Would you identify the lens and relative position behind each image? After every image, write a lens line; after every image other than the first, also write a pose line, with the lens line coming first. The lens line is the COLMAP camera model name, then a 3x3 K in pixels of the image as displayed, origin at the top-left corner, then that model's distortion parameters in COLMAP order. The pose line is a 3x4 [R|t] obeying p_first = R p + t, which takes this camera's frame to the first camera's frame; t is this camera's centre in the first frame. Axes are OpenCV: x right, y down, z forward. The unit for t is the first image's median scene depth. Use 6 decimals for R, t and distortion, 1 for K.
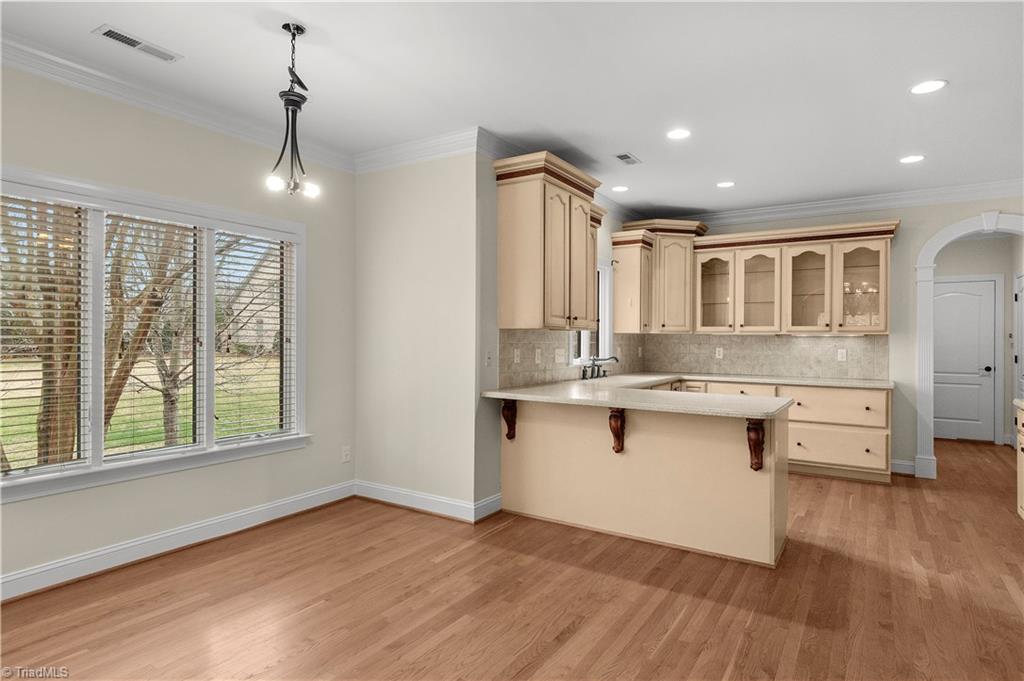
lens RADIAL K [[548.5, 0, 532.4], [0, 548.5, 334.1], [0, 0, 1]] dist [-0.002208, -0.001270]
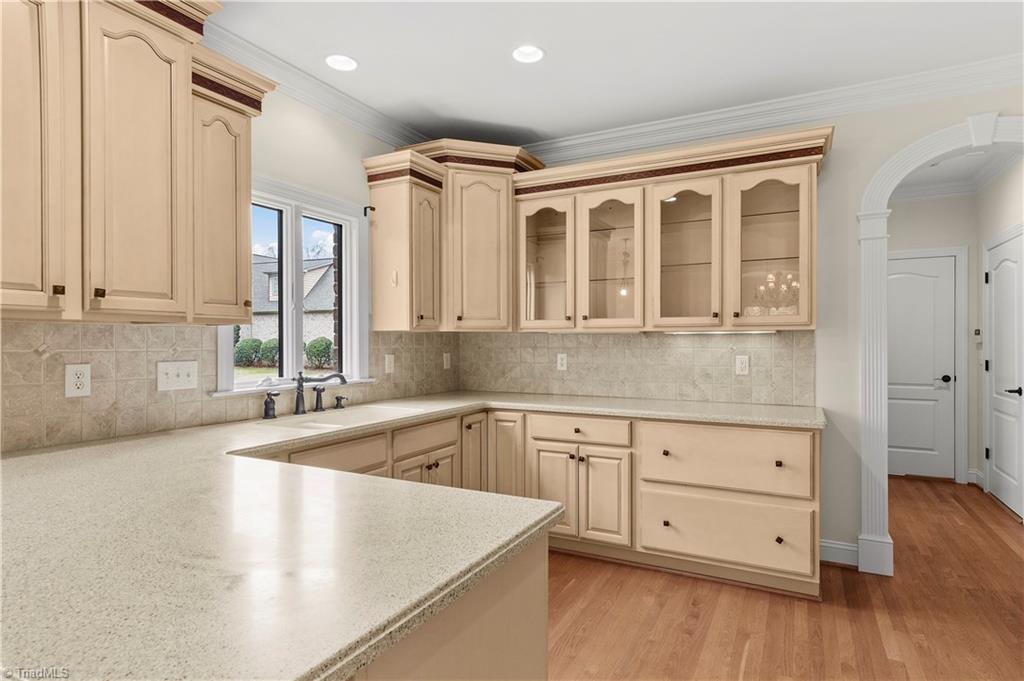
lens RADIAL K [[538.6, 0, 532.0], [0, 538.6, 339.7], [0, 0, 1]] dist [-0.001501, 0.000066]
pose [[0.995733, -0.007064, 0.092011, 0.278582], [0.006508, 0.999959, 0.006345, 0.005105], [-0.092052, -0.005719, 0.995738, 0.427758]]
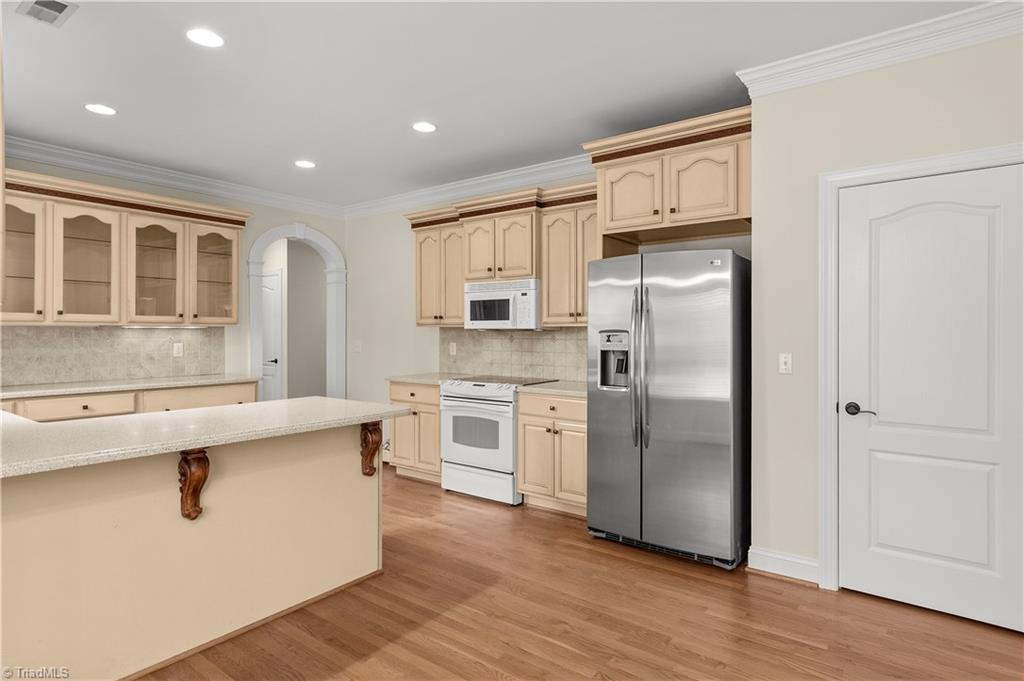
lens RADIAL K [[548.5, 0, 532.4], [0, 548.5, 334.1], [0, 0, 1]] dist [-0.002208, -0.001270]
pose [[0.070203, -0.008872, 0.997493, -0.274026], [-0.009525, 0.999909, 0.009564, -0.000687], [-0.997487, -0.010172, 0.070112, 0.371701]]
